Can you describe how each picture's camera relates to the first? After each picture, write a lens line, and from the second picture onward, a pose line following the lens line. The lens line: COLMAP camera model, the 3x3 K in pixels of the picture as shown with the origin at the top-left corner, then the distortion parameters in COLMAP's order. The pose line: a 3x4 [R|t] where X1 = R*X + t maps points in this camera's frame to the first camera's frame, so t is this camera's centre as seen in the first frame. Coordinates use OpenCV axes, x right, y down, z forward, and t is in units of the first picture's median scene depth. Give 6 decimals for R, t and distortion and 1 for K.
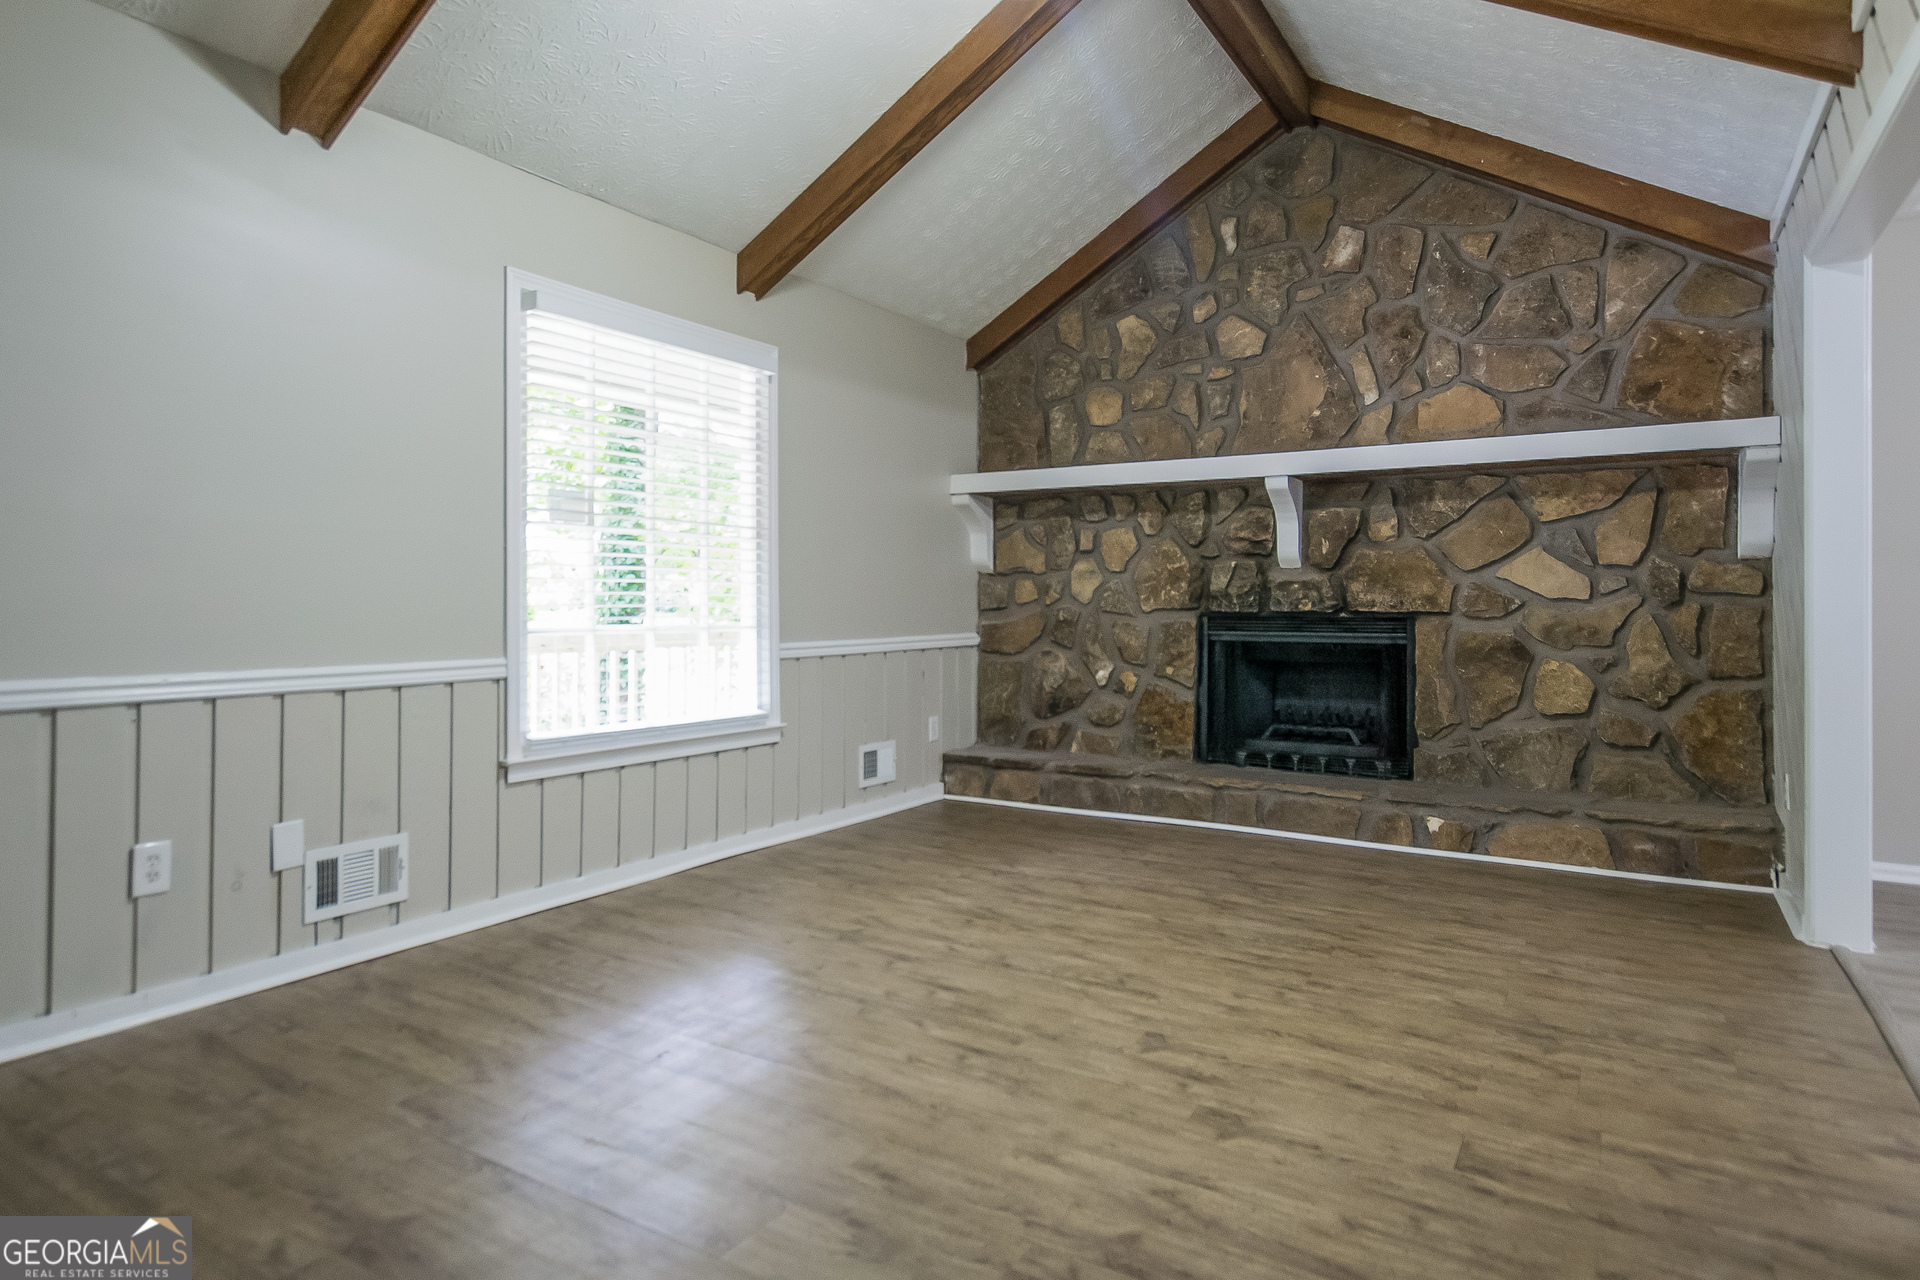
lens RADIAL K [[1103.6, 0, 958.2], [0, 1103.6, 619.3], [0, 0, 1]] dist [0.002543, 0.001534]
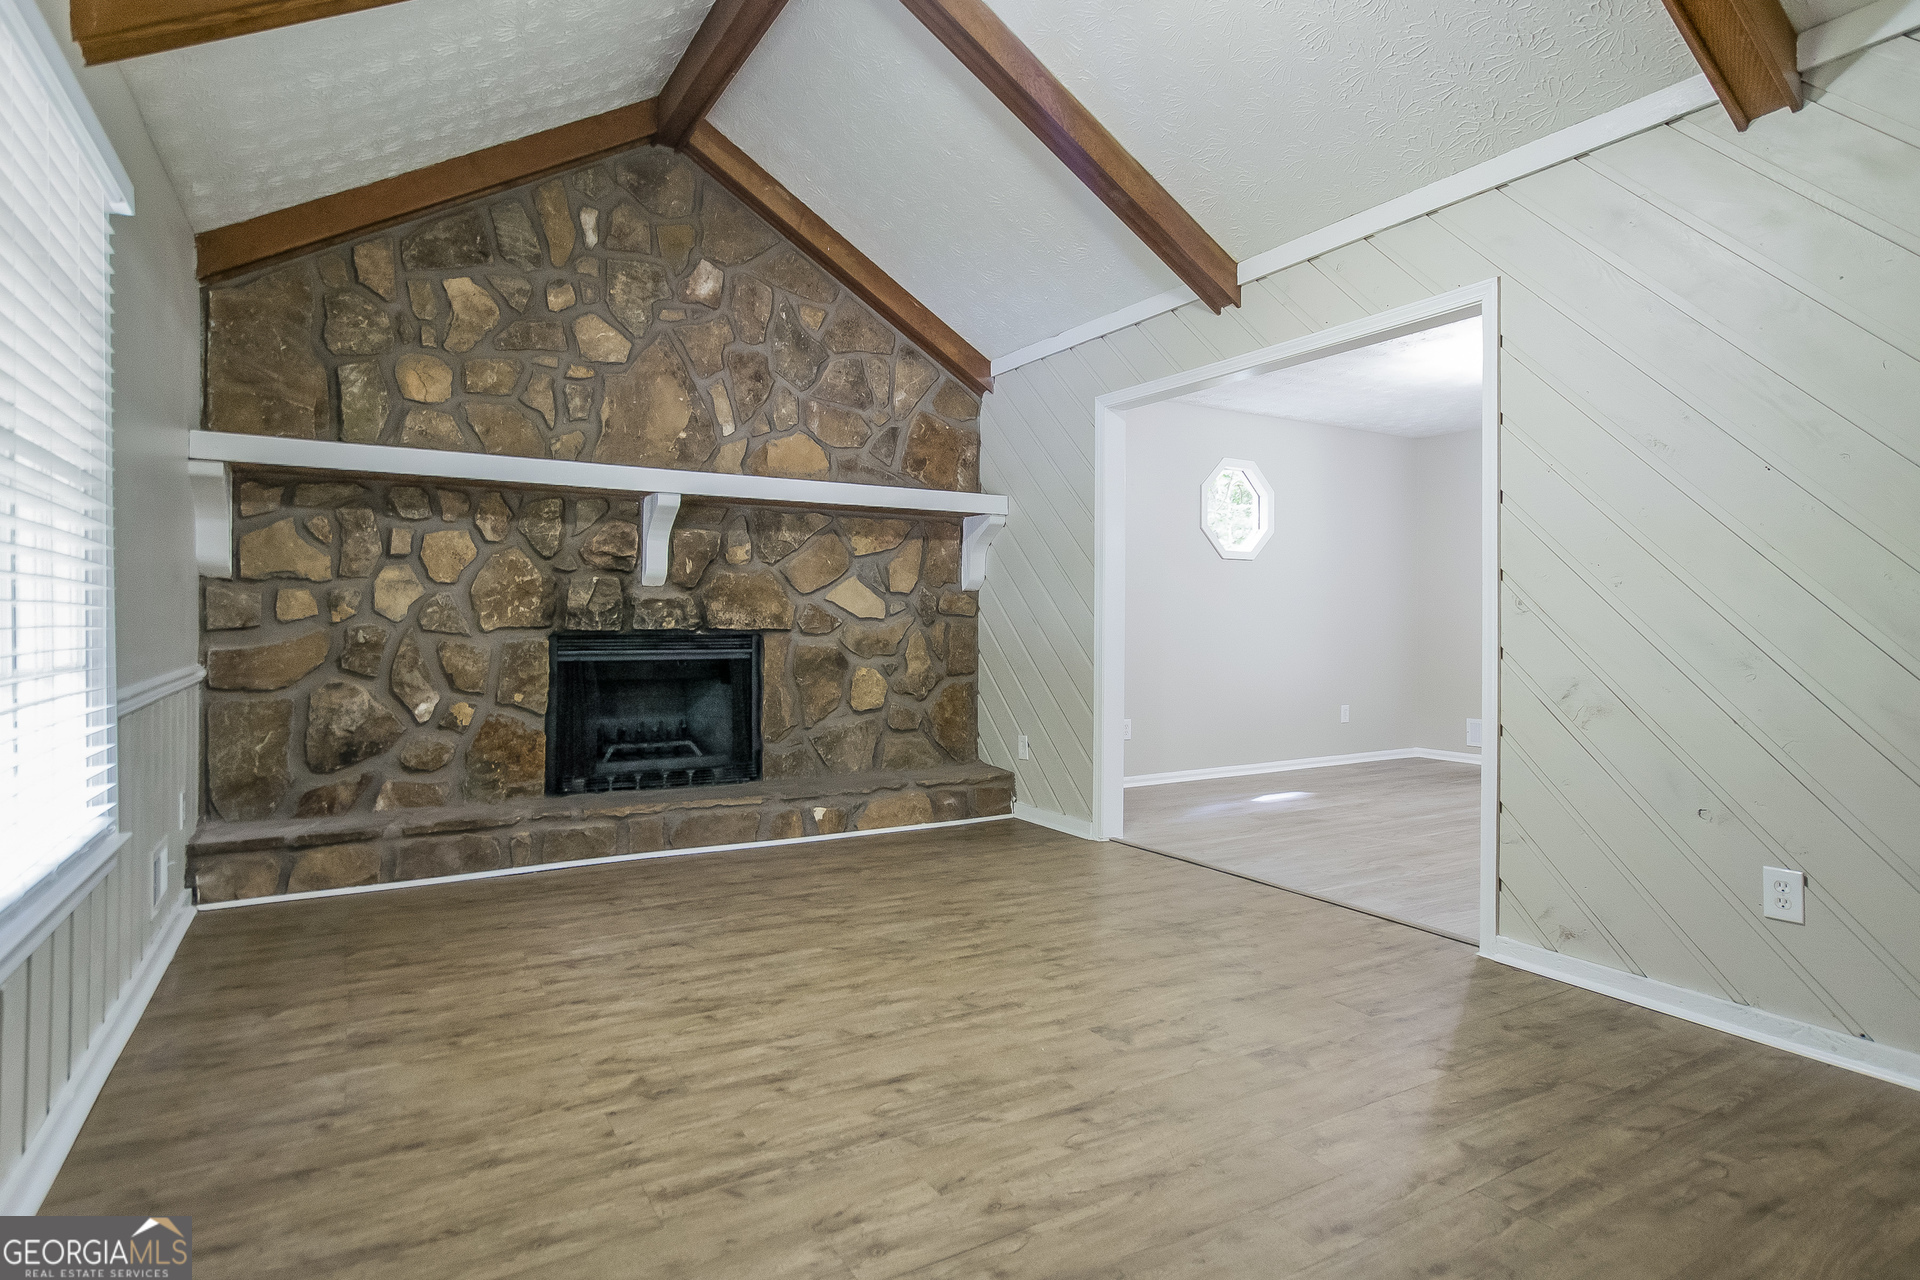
lens RADIAL K [[998.5, 0, 960.0], [0, 998.5, 640.0], [0, 0, 1]] dist [0.001154, 0.001237]
pose [[0.464452, -0.016136, 0.885451, -0.395917], [0.009500, 0.999867, 0.013238, -0.007356], [-0.885547, 0.002263, 0.464544, 0.361665]]
